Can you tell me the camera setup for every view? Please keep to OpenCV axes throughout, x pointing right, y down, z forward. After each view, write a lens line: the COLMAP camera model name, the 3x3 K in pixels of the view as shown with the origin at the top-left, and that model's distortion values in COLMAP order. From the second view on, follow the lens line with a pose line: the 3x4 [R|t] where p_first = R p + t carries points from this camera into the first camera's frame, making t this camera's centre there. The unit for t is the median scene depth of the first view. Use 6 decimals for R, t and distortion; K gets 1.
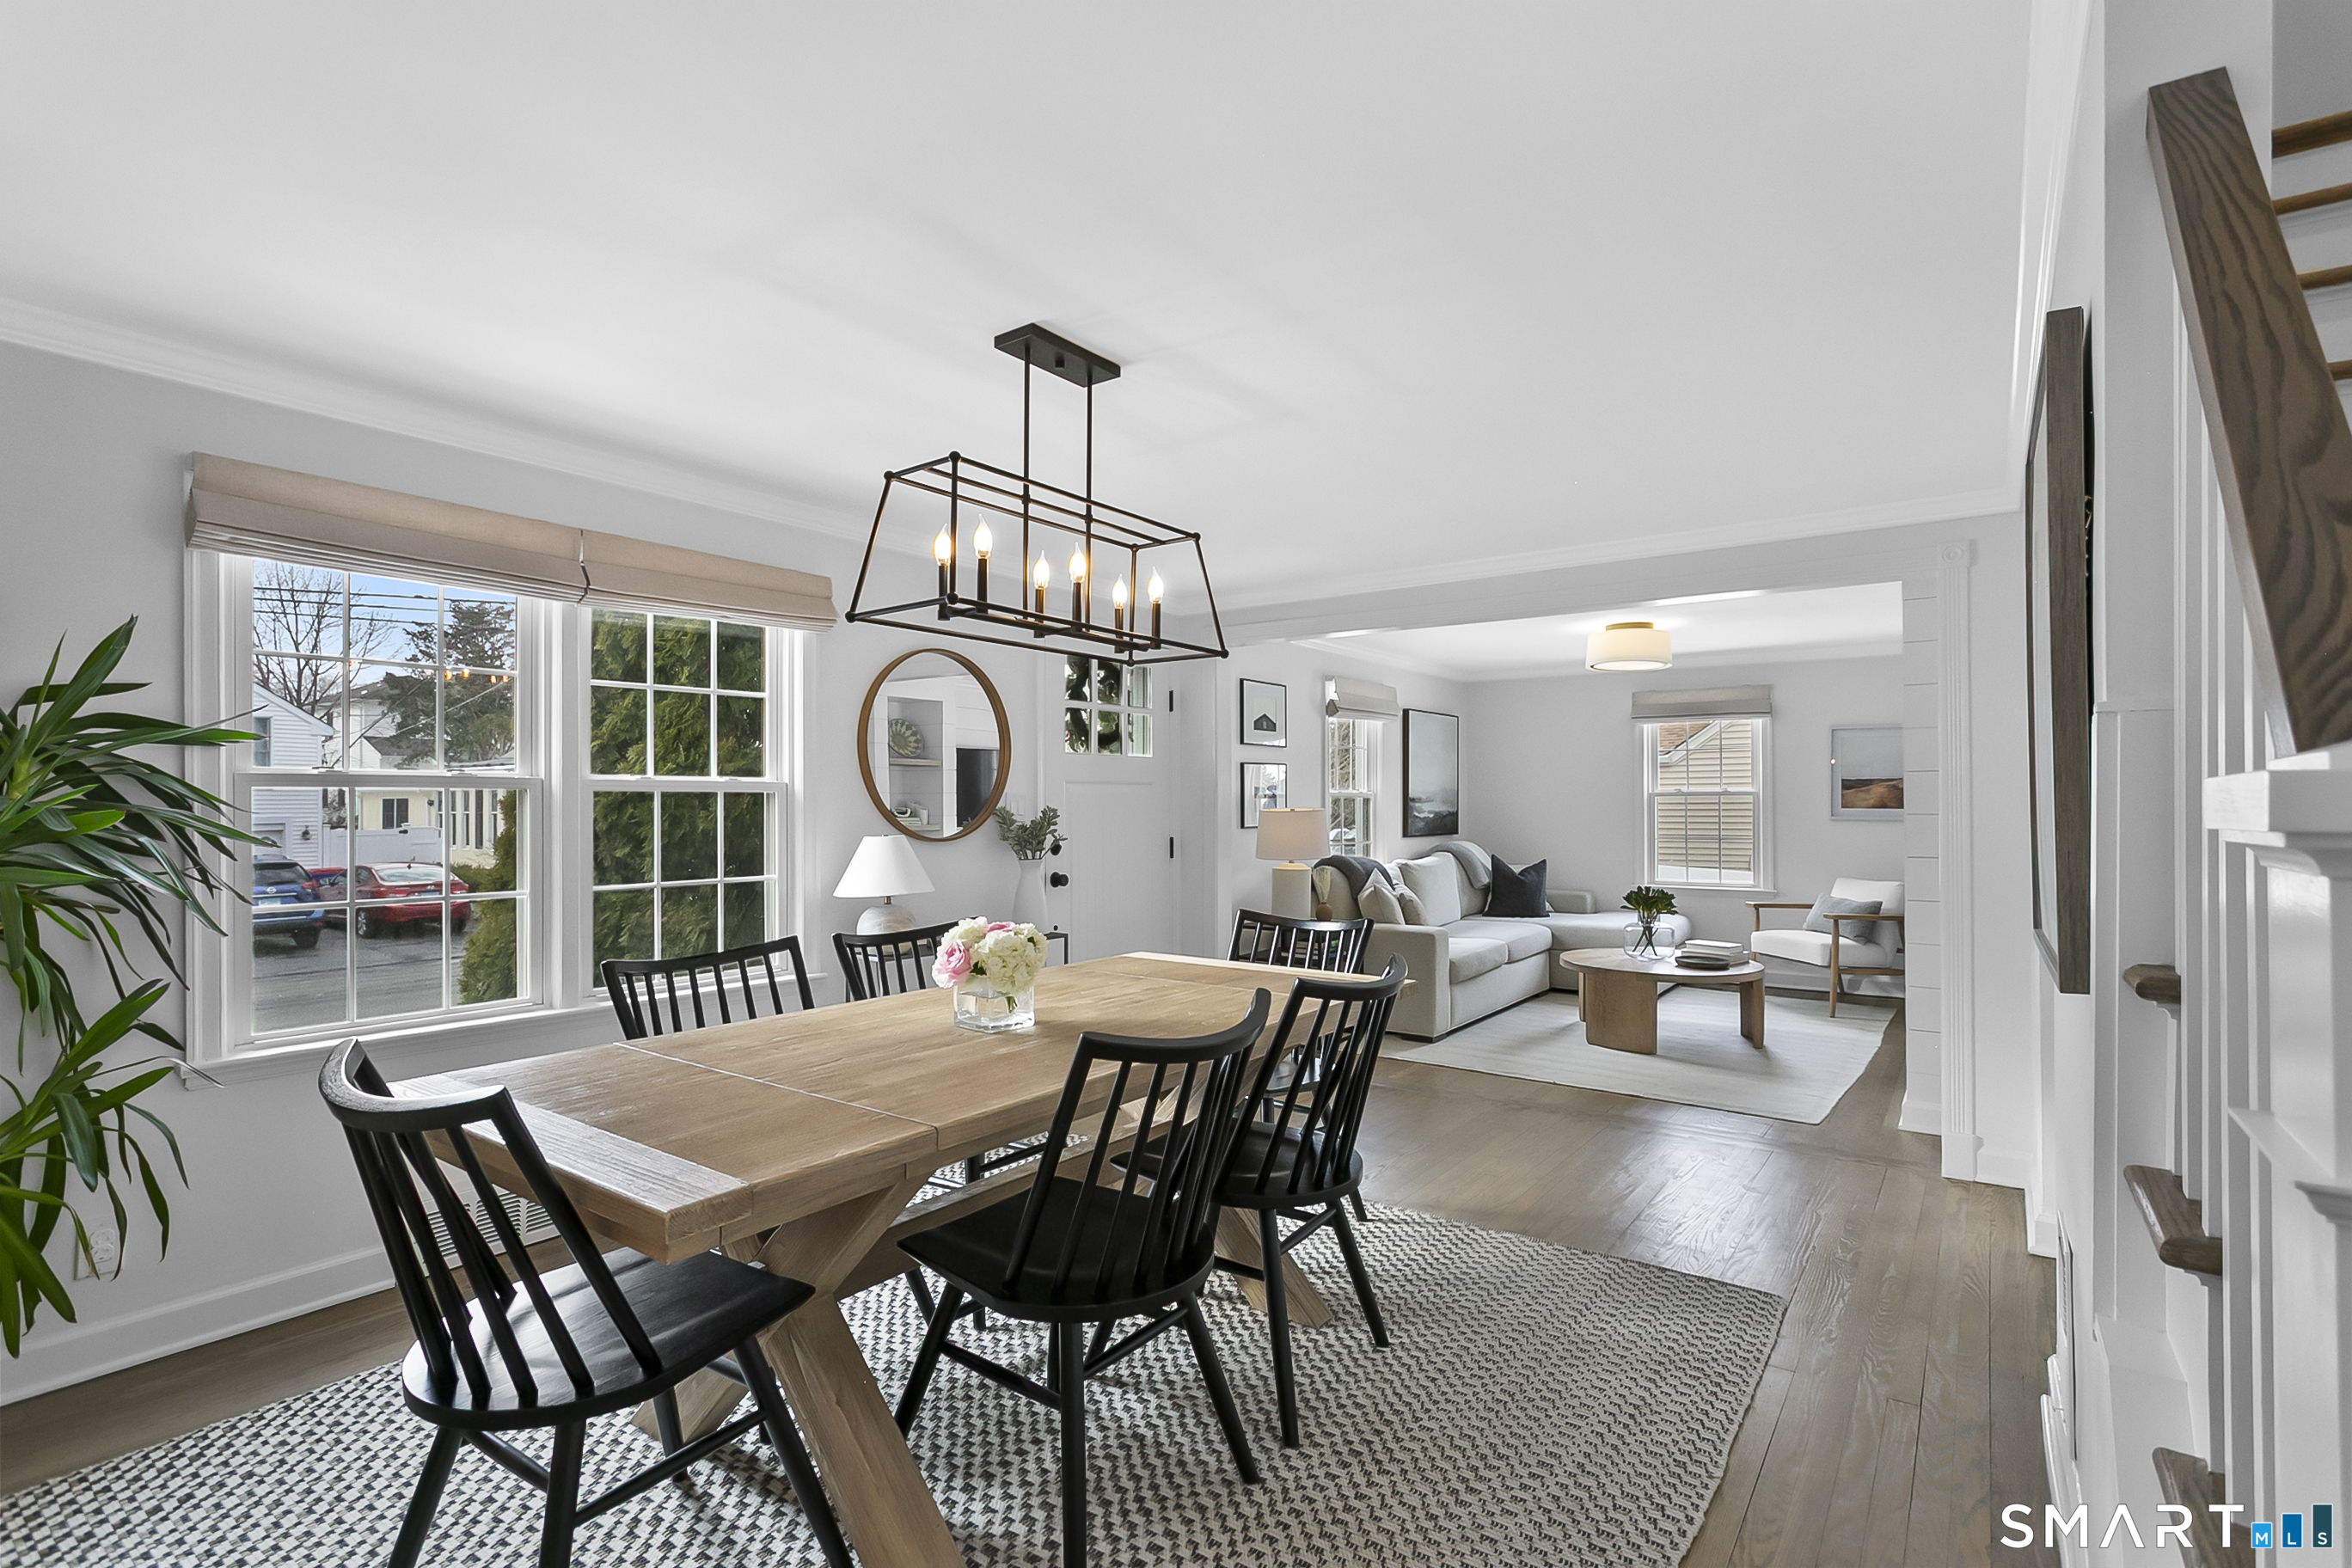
lens RADIAL K [[1118.6, 0, 1172.3], [0, 1118.6, 804.3], [0, 0, 1]] dist [-0.000365, 0.000487]
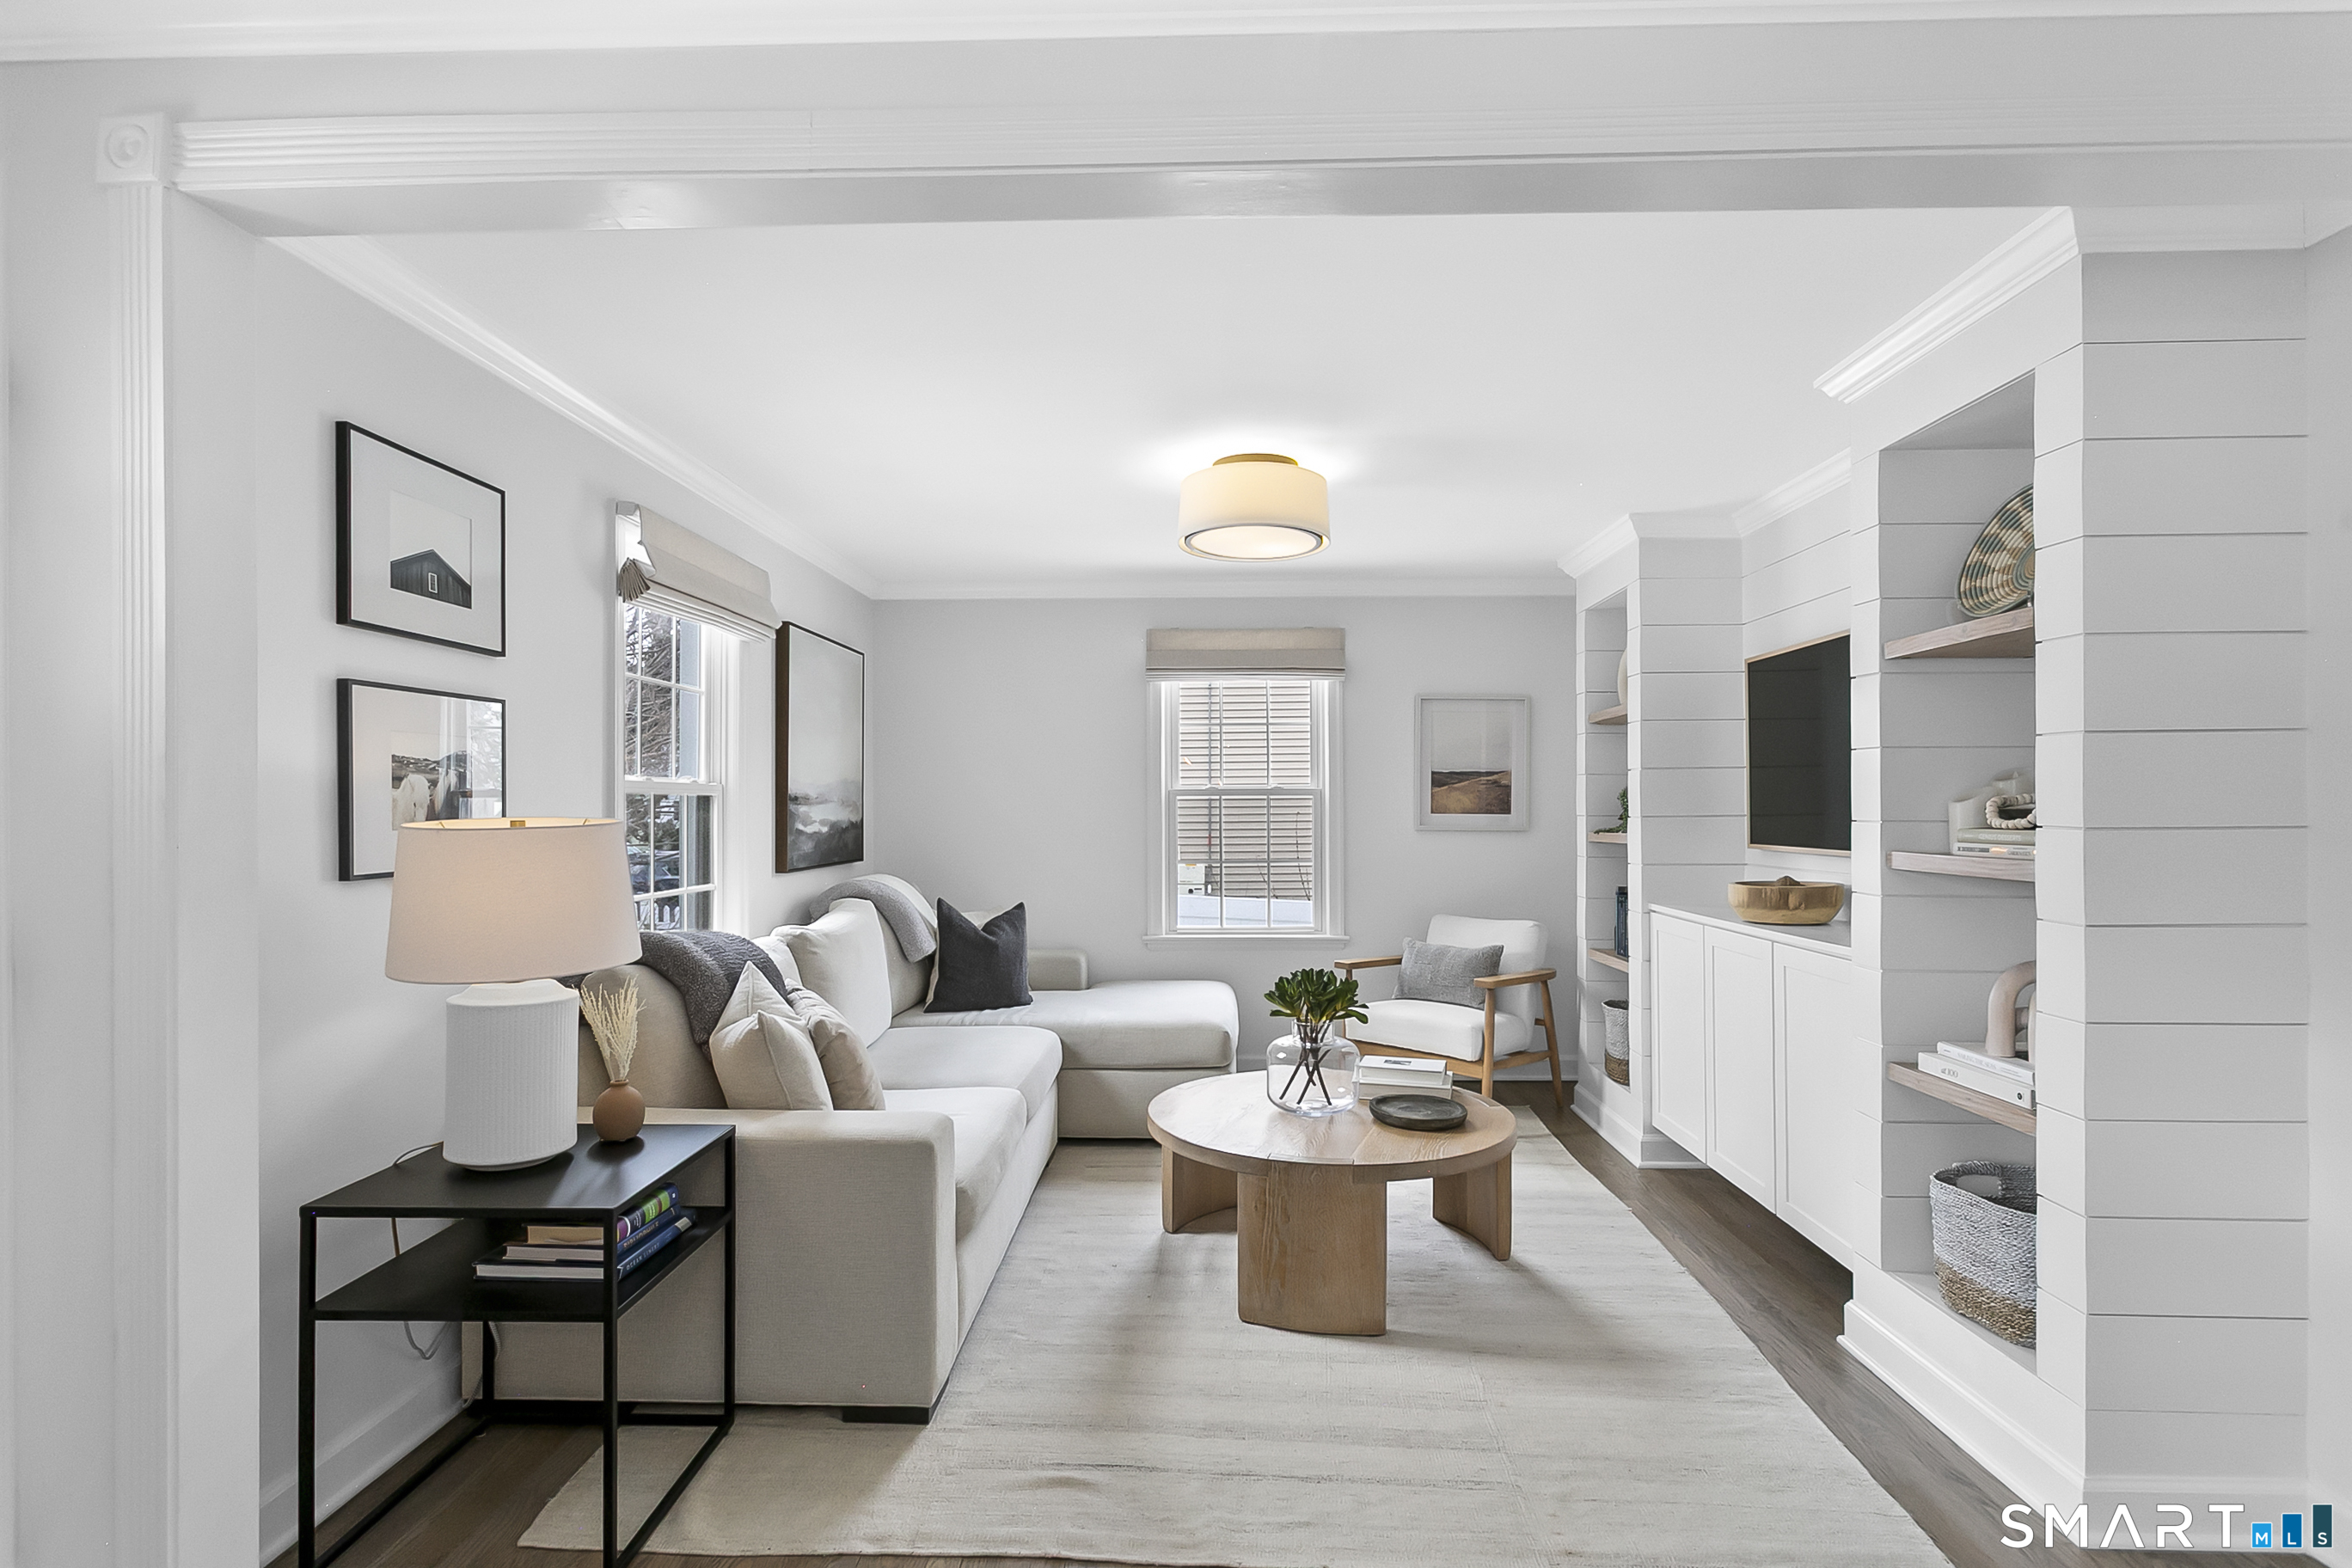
lens RADIAL K [[1173.4, 0, 1180.9], [0, 1173.4, 806.7], [0, 0, 1]] dist [-0.001448, -0.000259]
pose [[0.822130, -0.000637, 0.569299, 0.056167], [0.000329, 1.000000, 0.000642, -0.001195], [-0.569299, -0.000341, 0.822130, 0.477554]]
